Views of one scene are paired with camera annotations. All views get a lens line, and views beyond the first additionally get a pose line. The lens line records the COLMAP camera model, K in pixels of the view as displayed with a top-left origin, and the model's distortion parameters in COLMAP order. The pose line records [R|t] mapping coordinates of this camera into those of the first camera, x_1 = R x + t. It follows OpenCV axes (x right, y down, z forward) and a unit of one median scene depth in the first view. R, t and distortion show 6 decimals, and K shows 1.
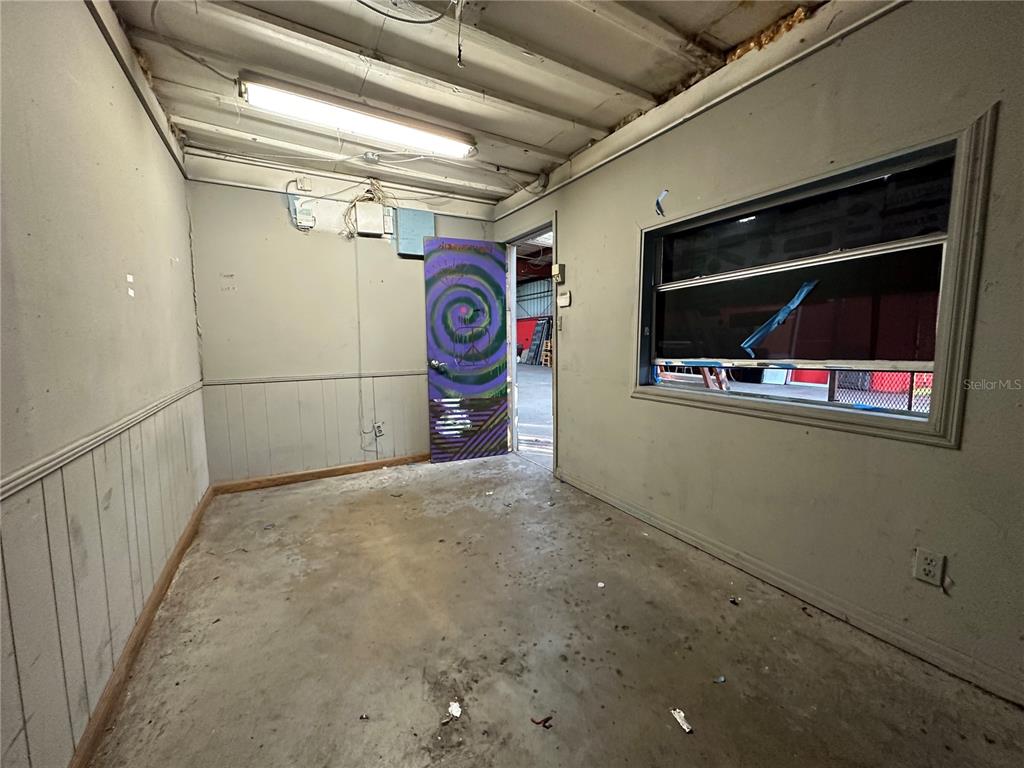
lens RADIAL K [[416.4, 0, 514.8], [0, 416.4, 384.5], [0, 0, 1]] dist [-0.001094, 0.000005]
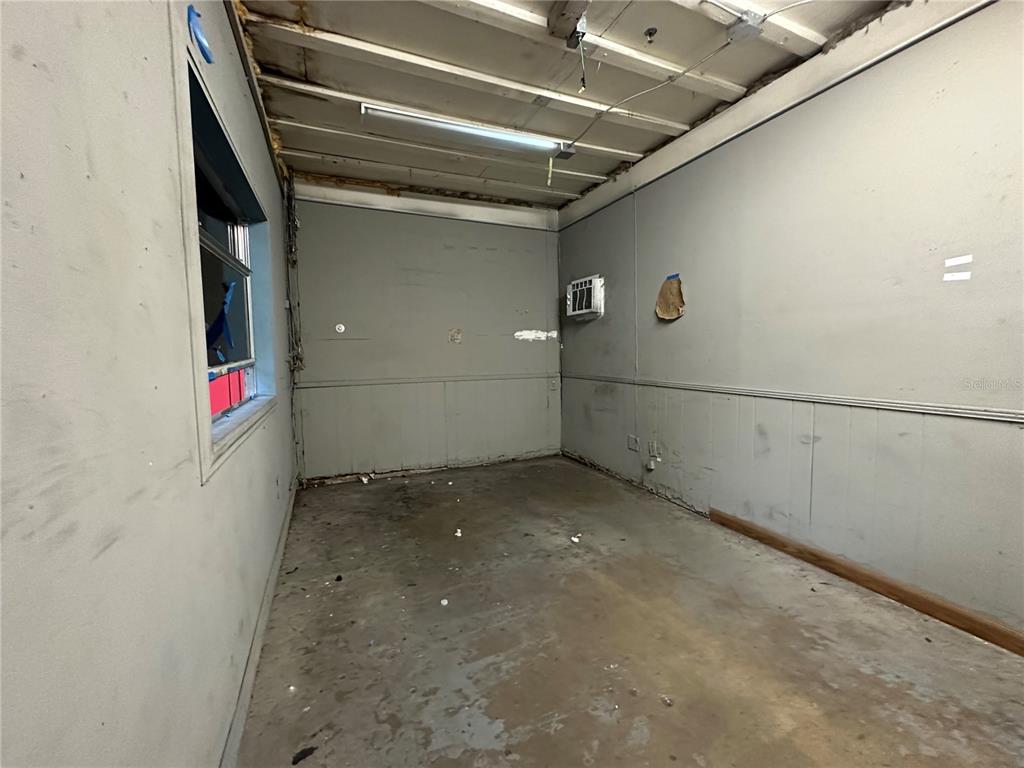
lens RADIAL K [[416.4, 0, 512.3], [0, 416.4, 381.3], [0, 0, 1]] dist [-0.001094, 0.000005]
pose [[-0.994639, 0.004804, 0.103294, -0.040797], [0.023051, 0.984086, 0.176192, -0.160233], [-0.100804, 0.177629, -0.978921, 1.804219]]
